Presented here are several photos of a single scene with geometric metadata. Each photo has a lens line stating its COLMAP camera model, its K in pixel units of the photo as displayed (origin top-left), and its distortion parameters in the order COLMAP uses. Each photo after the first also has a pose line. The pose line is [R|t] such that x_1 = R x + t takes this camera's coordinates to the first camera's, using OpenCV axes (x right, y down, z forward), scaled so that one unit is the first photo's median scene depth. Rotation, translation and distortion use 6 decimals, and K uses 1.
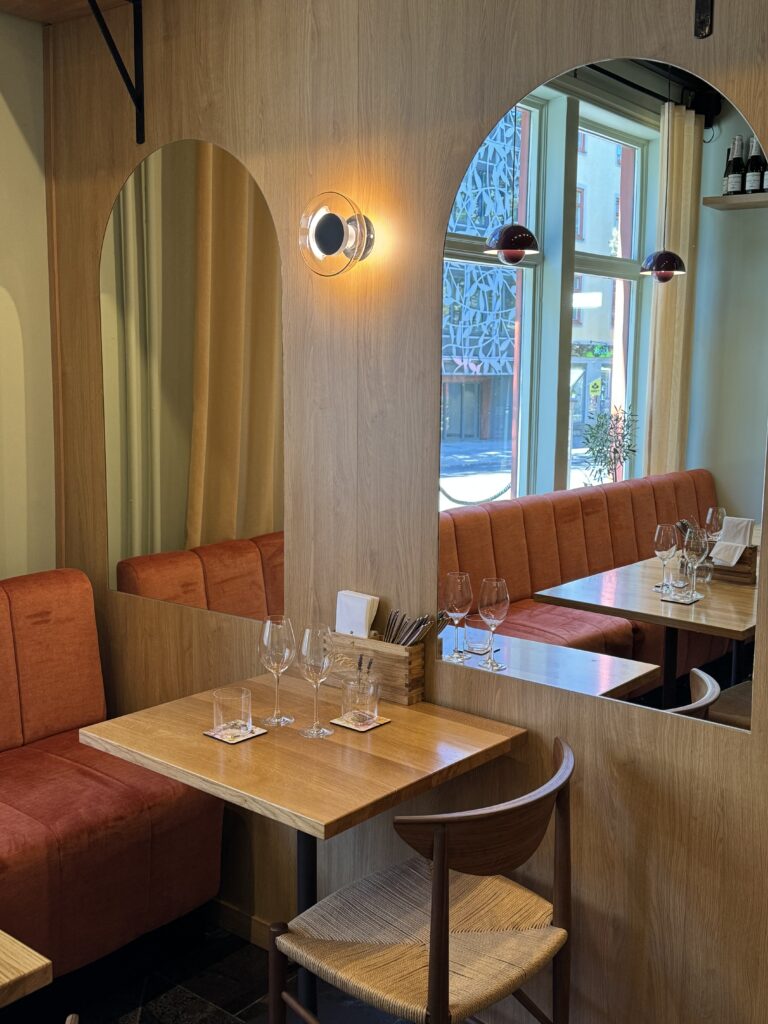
lens RADIAL K [[1087.6, 0, 383.4], [0, 1087.6, 480.3], [0, 0, 1]] dist [0.142318, -0.363539]
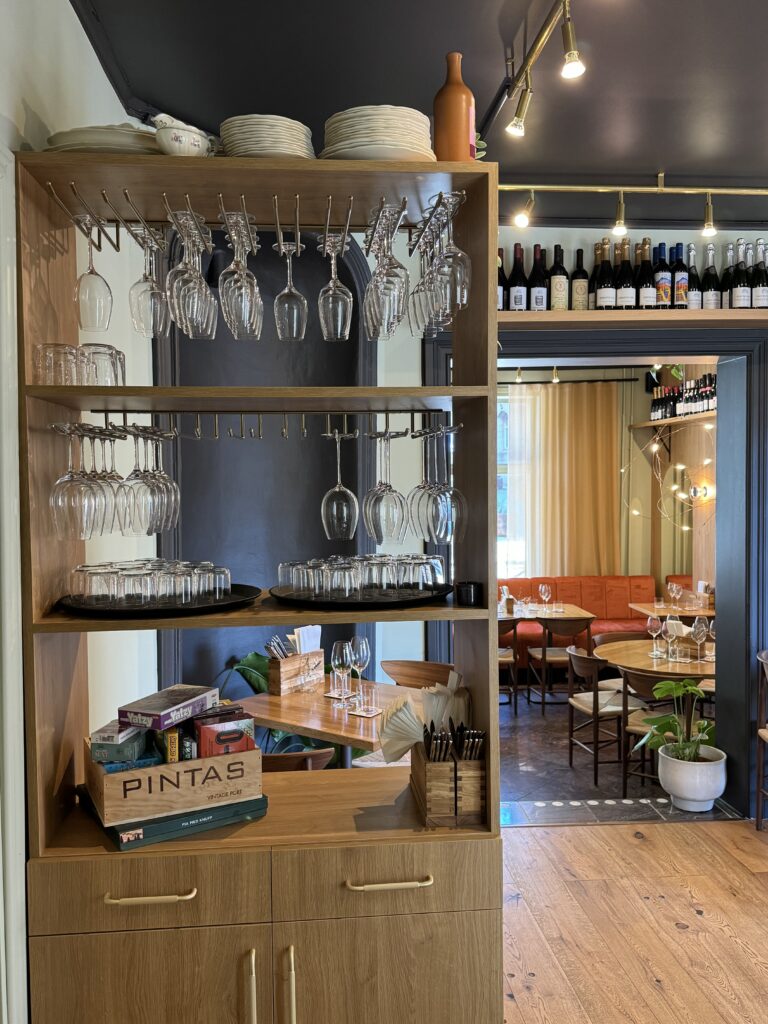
lens RADIAL K [[887.4, 0, 384.0], [0, 887.4, 512.0], [0, 0, 1]] dist [0.088989, -0.001100]
pose [[0.705557, 0.016038, -0.708471, 1.441004], [-0.069573, 0.996482, -0.046729, 0.083810], [0.705229, 0.082260, 0.704191, -2.085322]]
